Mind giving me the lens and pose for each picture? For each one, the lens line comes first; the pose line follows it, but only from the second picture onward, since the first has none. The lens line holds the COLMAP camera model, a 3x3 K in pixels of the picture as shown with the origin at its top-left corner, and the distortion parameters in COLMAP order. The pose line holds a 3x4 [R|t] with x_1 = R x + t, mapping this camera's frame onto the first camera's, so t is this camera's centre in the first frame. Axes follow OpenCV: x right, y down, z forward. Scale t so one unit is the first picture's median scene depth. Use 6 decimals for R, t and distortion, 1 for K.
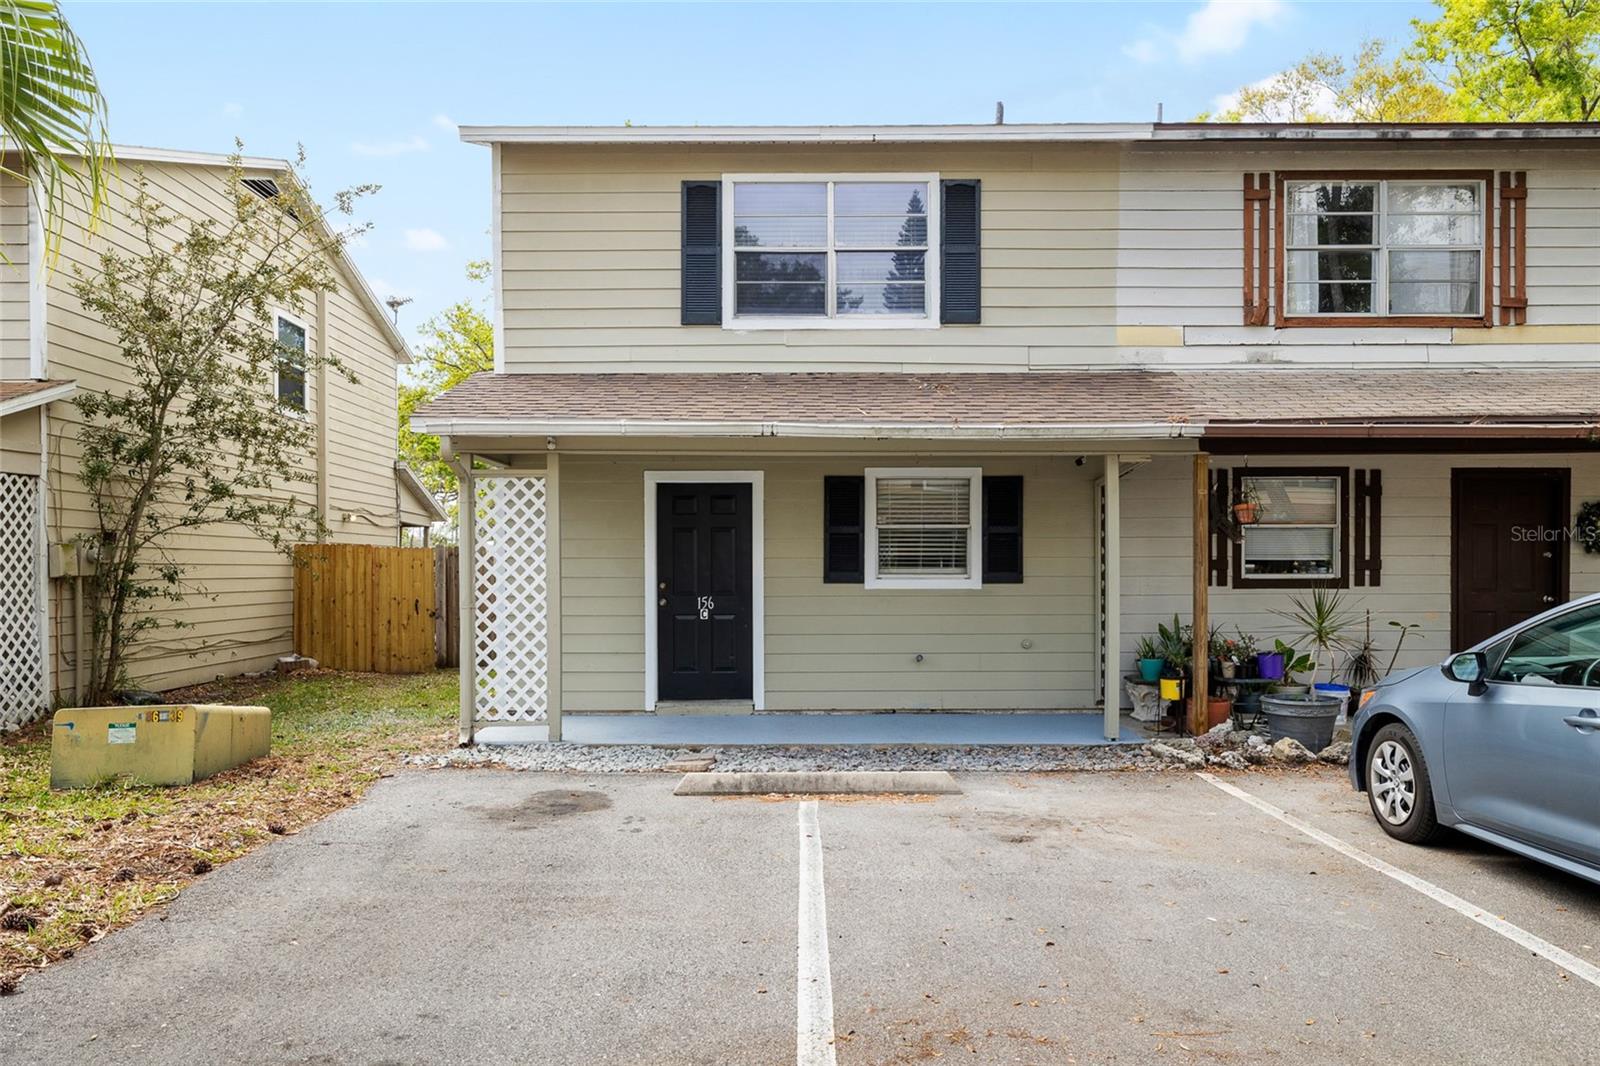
lens RADIAL K [[1069.6, 0, 798.3], [0, 1069.6, 575.9], [0, 0, 1]] dist [-0.002477, 0.001680]
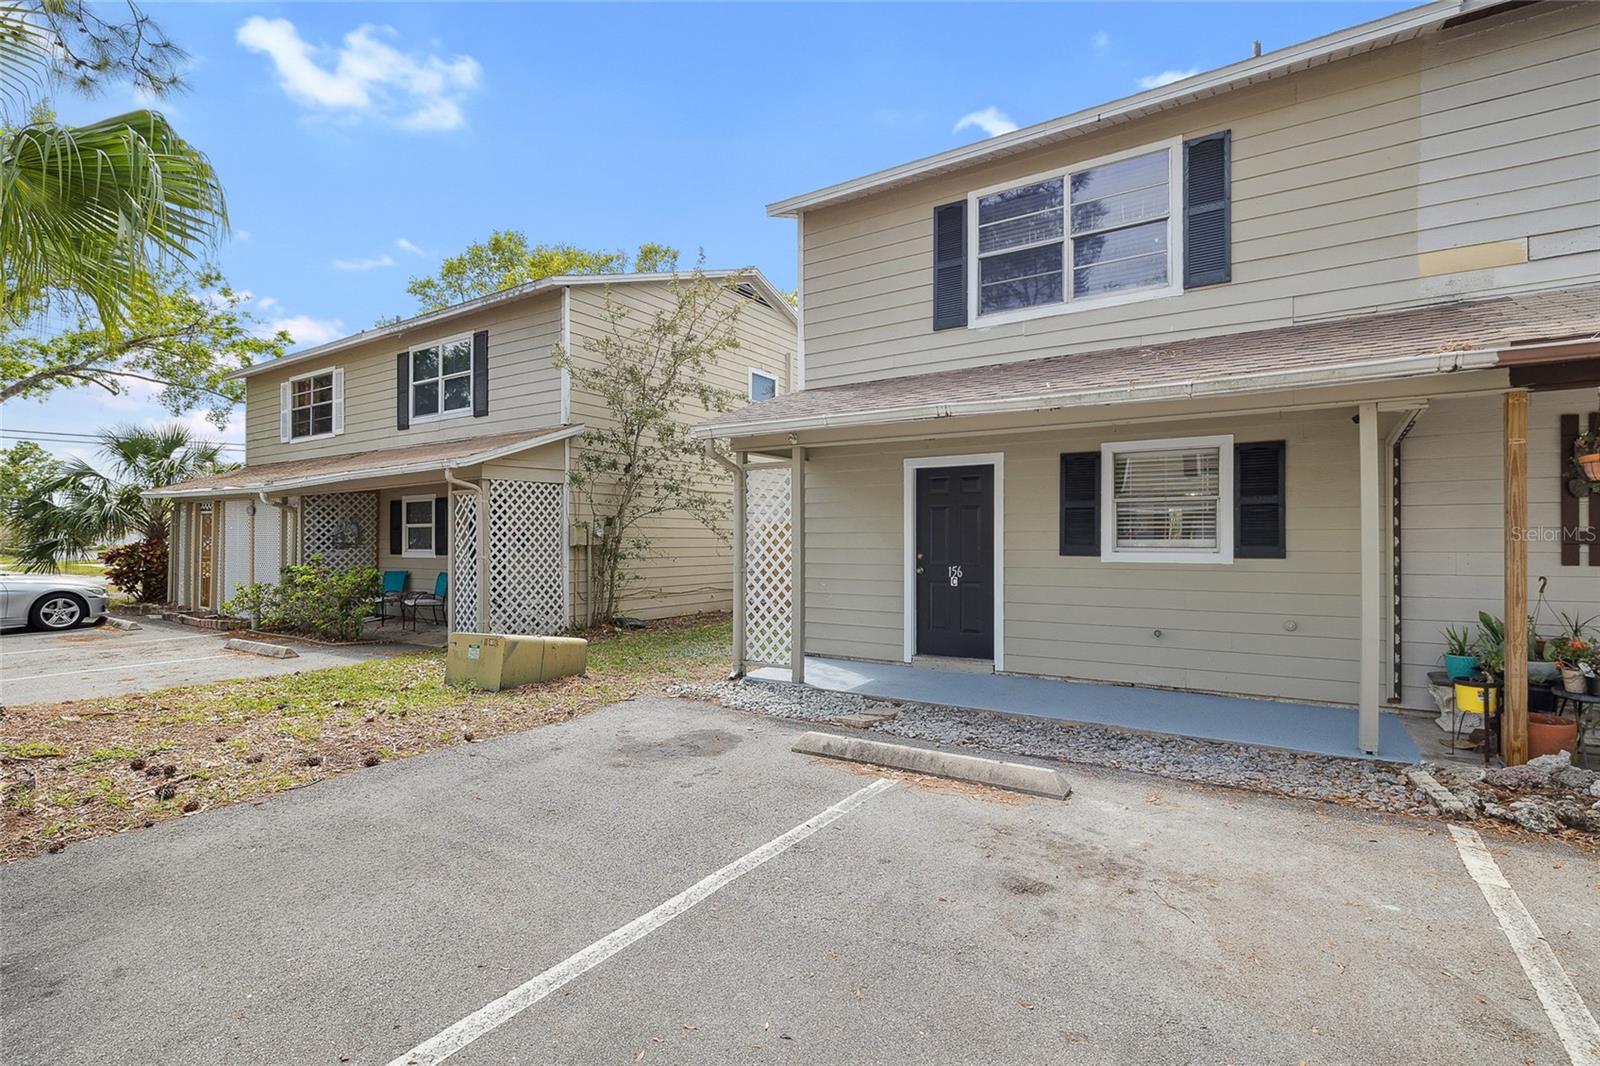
lens RADIAL K [[738.6, 0, 801.8], [0, 738.6, 536.2], [0, 0, 1]] dist [-0.006824, 0.002472]
pose [[0.841083, -0.001334, -0.540904, 0.204035], [-0.005491, 0.999924, -0.011004, -0.002931], [0.540878, 0.012225, 0.841012, 0.255087]]
